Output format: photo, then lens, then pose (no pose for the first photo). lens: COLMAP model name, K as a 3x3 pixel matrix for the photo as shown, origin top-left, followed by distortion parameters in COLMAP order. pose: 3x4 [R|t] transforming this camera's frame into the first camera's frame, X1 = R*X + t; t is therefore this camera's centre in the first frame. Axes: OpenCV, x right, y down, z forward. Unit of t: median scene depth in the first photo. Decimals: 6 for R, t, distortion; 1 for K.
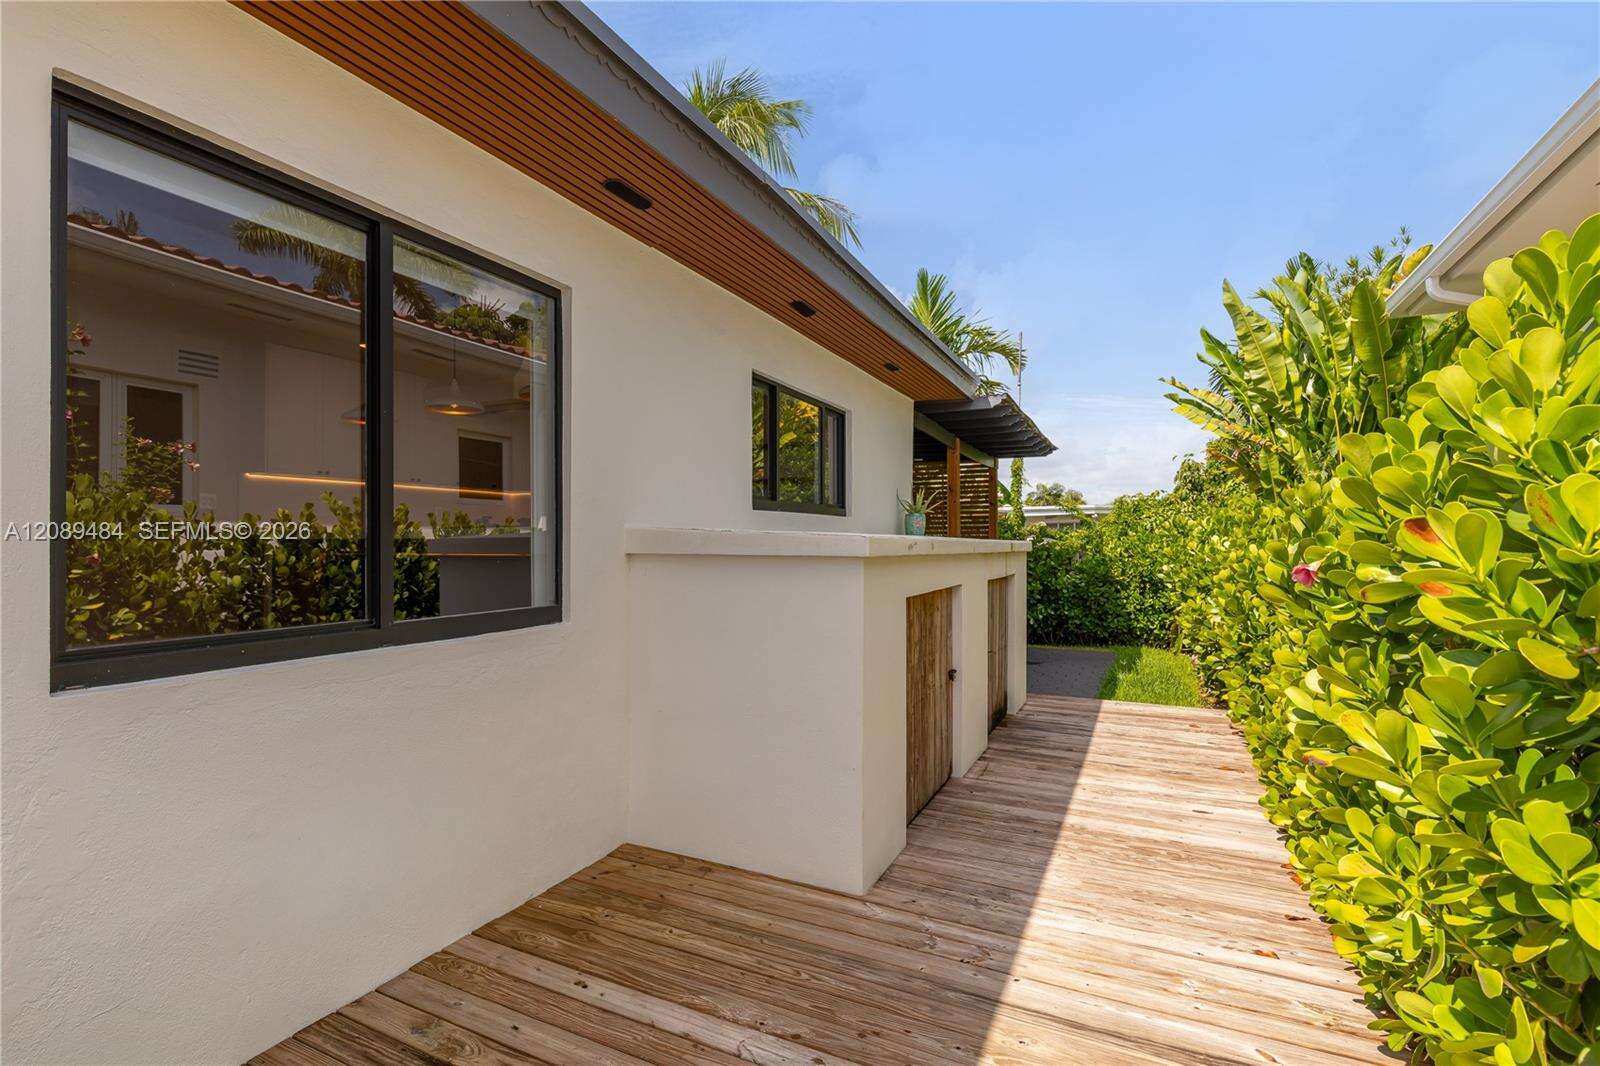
lens RADIAL K [[754.7, 0, 789.6], [0, 754.7, 531.2], [0, 0, 1]] dist [-0.000425, -0.000003]
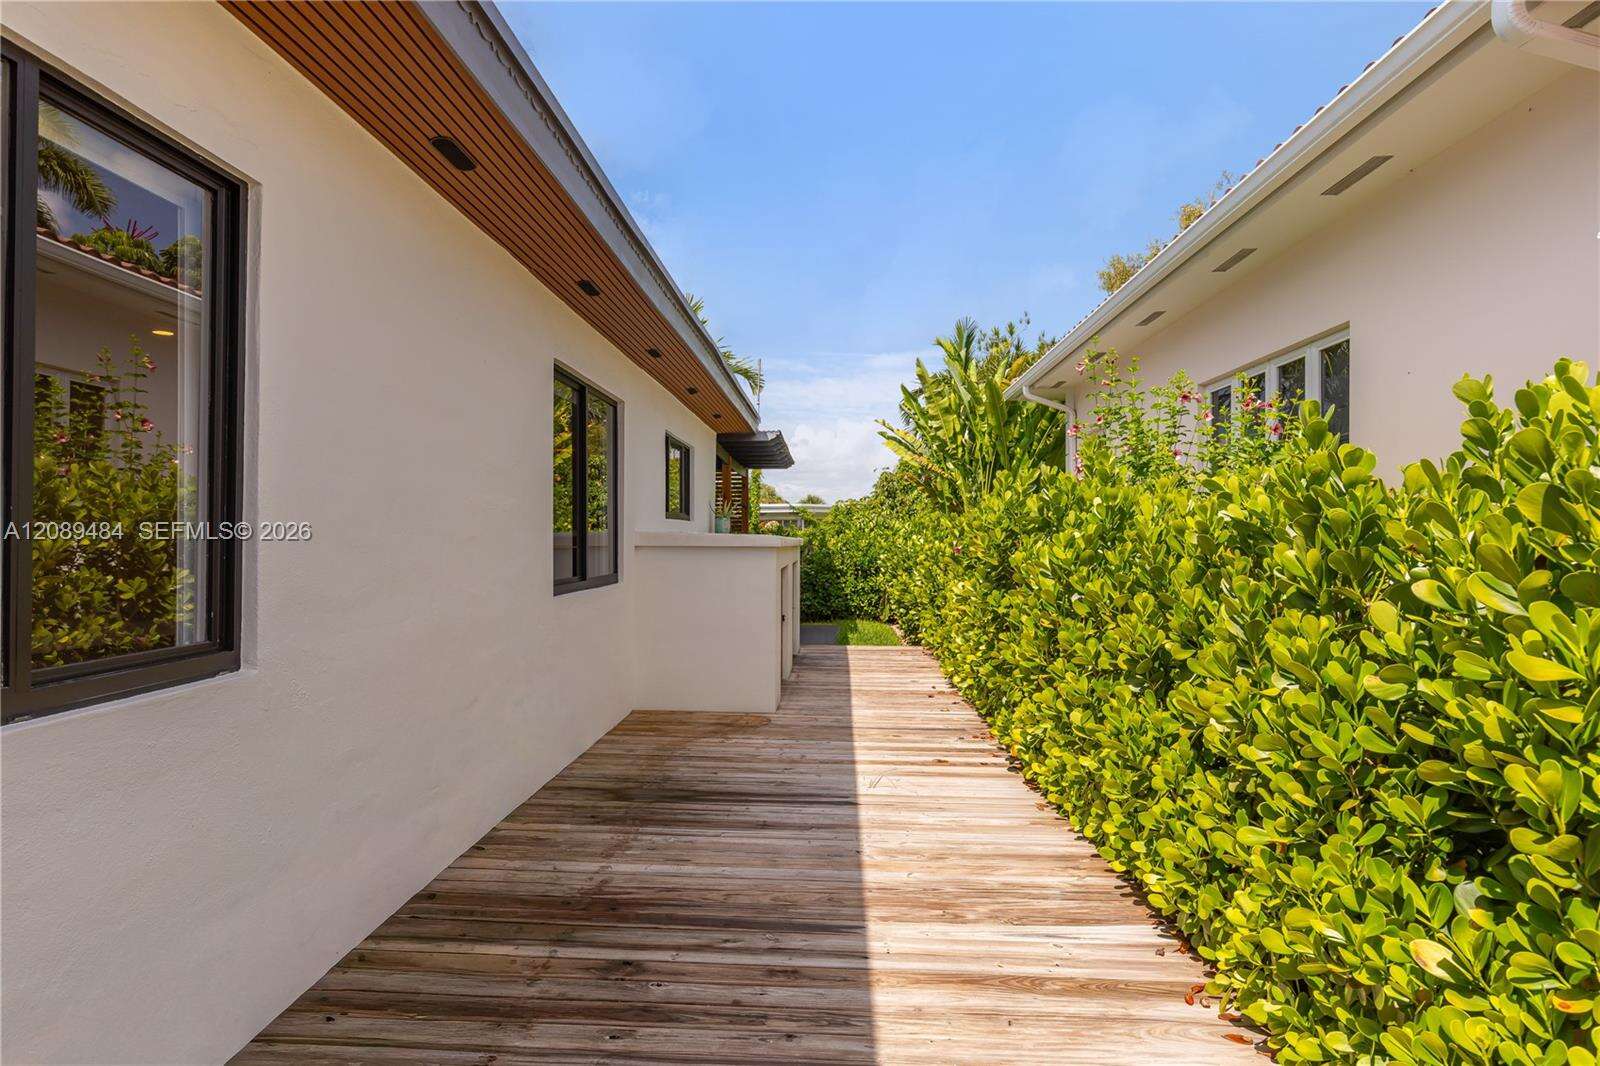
lens RADIAL K [[897.2, 0, 801.9], [0, 897.2, 534.3], [0, 0, 1]] dist [0.001787, 0.000008]
pose [[0.913990, 0.001762, 0.405734, -0.304483], [-0.005875, 0.999943, 0.008891, -0.007669], [-0.405695, -0.010510, 0.913948, -0.458475]]
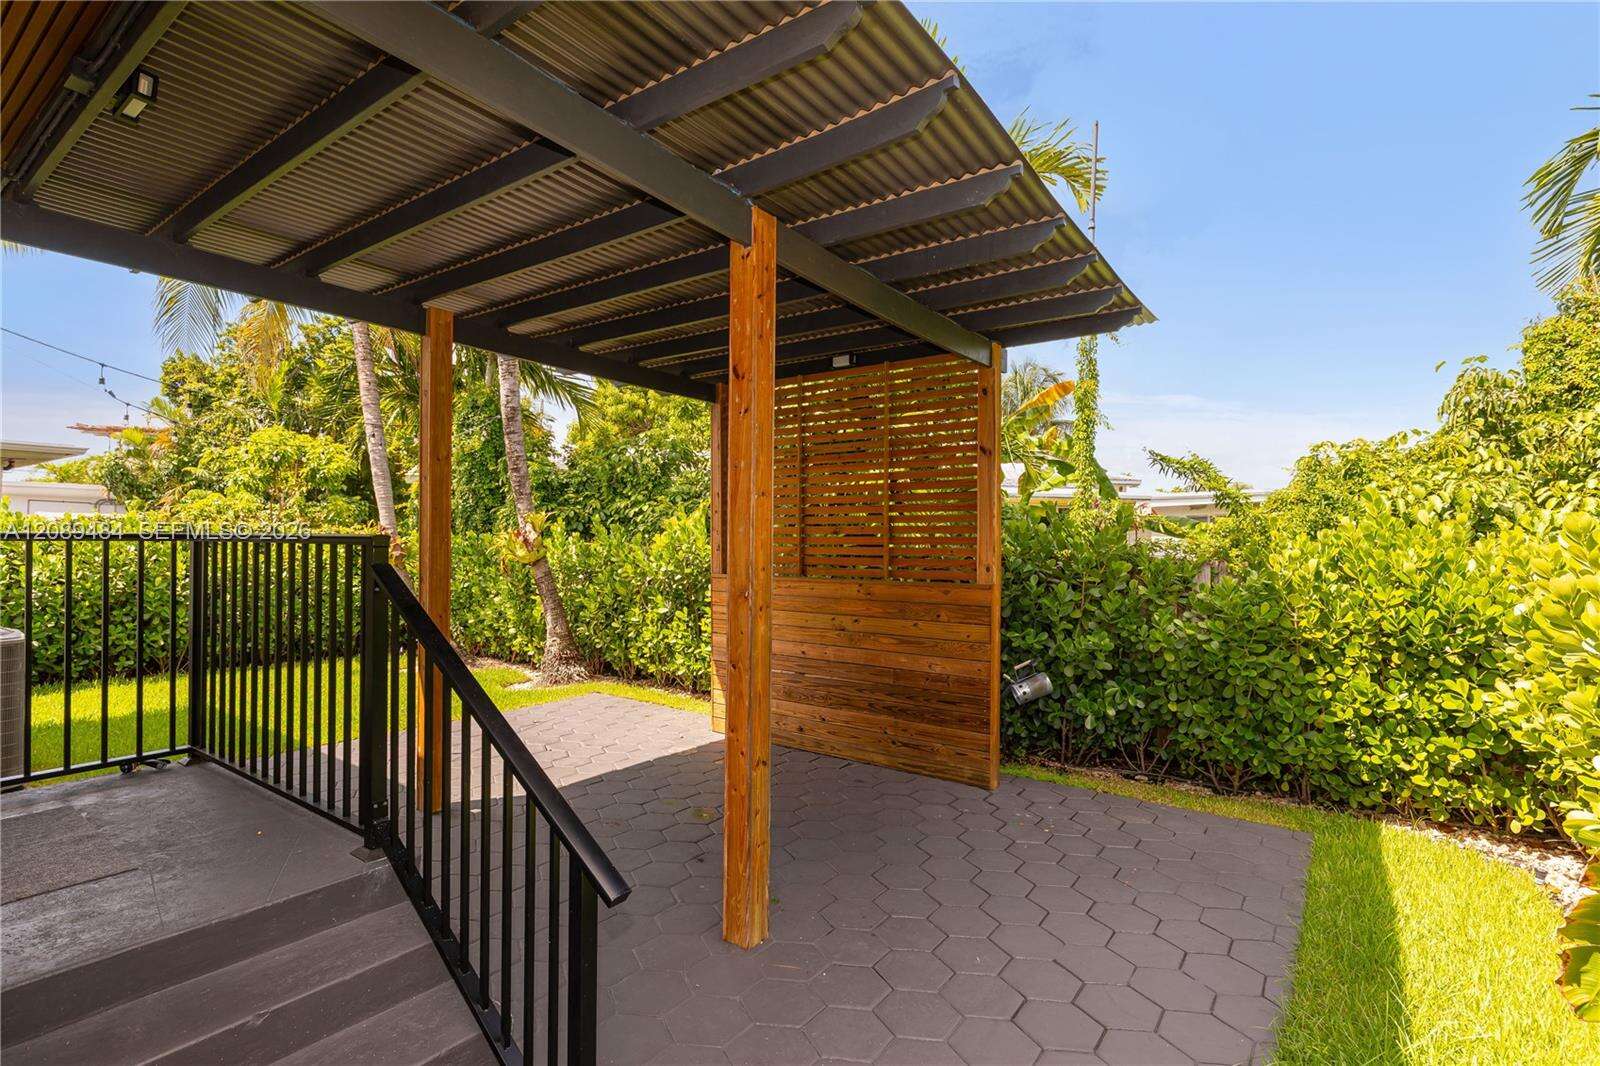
lens RADIAL K [[754.7, 0, 791.9], [0, 754.7, 534.7], [0, 0, 1]] dist [-0.000425, -0.000003]
pose [[0.983704, 0.006529, -0.179678, 0.315871], [-0.005050, 0.999950, 0.008683, 0.010337], [0.179725, -0.007634, 0.983687, 0.742484]]
